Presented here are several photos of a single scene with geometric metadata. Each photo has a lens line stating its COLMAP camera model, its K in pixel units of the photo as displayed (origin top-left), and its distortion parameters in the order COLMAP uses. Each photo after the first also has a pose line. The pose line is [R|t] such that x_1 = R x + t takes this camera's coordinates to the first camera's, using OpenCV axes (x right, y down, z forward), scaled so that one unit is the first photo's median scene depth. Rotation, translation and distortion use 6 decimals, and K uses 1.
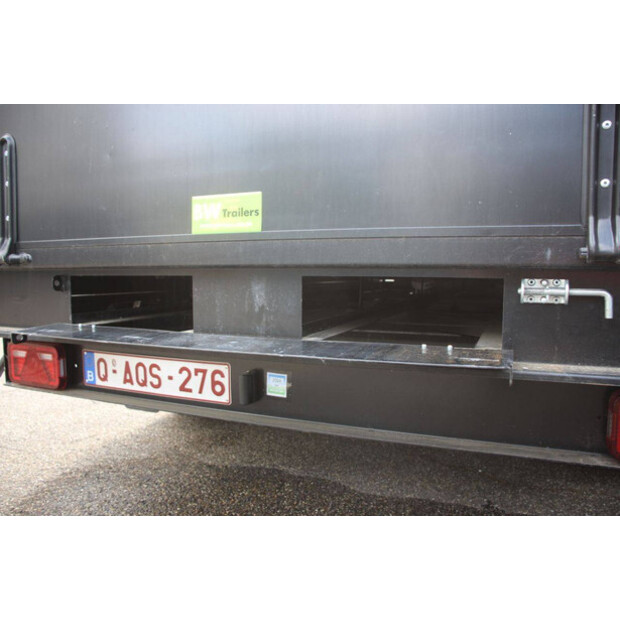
lens RADIAL K [[510.6, 0, 310.0], [0, 510.6, 310.0], [0, 0, 1]] dist [-0.174870, 0.148005]
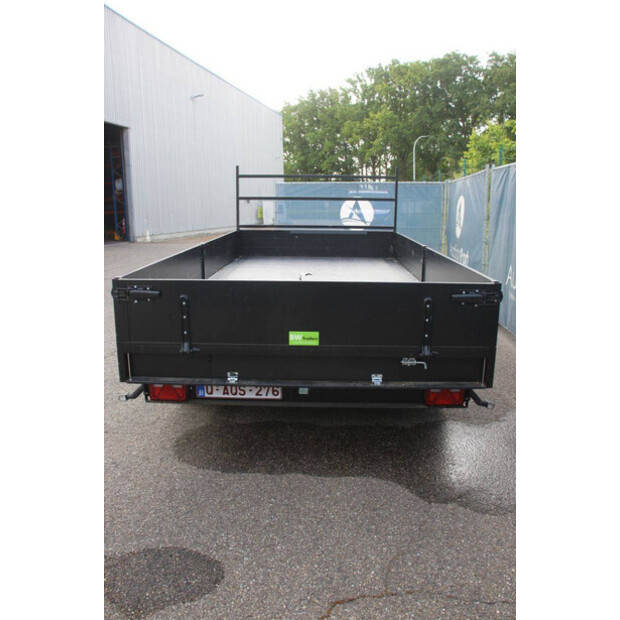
lens RADIAL K [[510.6, 0, 310.0], [0, 510.6, 310.0], [0, 0, 1]] dist [-0.174870, 0.148005]
pose [[0.933535, -0.077417, 0.350028, -0.773031], [0.025069, 0.988111, 0.151685, -0.539099], [-0.357609, -0.132828, 0.924377, -1.099442]]
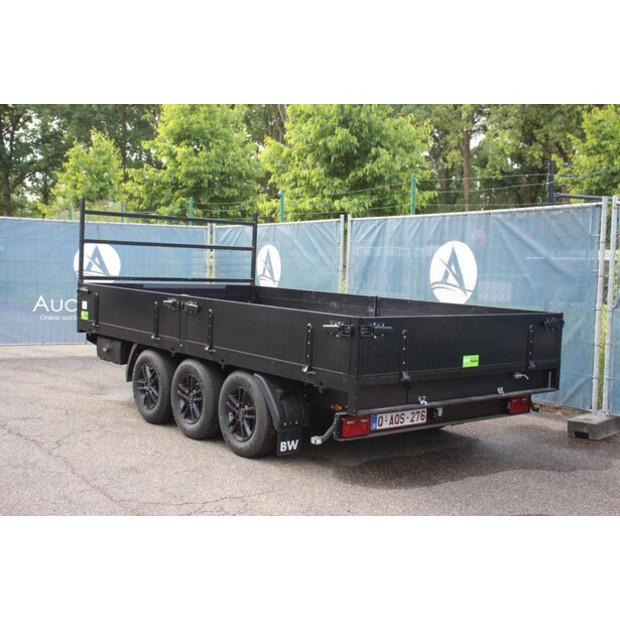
lens RADIAL K [[802.0, 0, 310.0], [0, 802.0, 310.0], [0, 0, 1]] dist [0.028604, 0.049146]
pose [[0.479840, -0.044961, 0.876203, -3.888259], [0.028121, 0.998961, 0.035860, -0.543252], [-0.876905, 0.007432, 0.480606, -0.483243]]
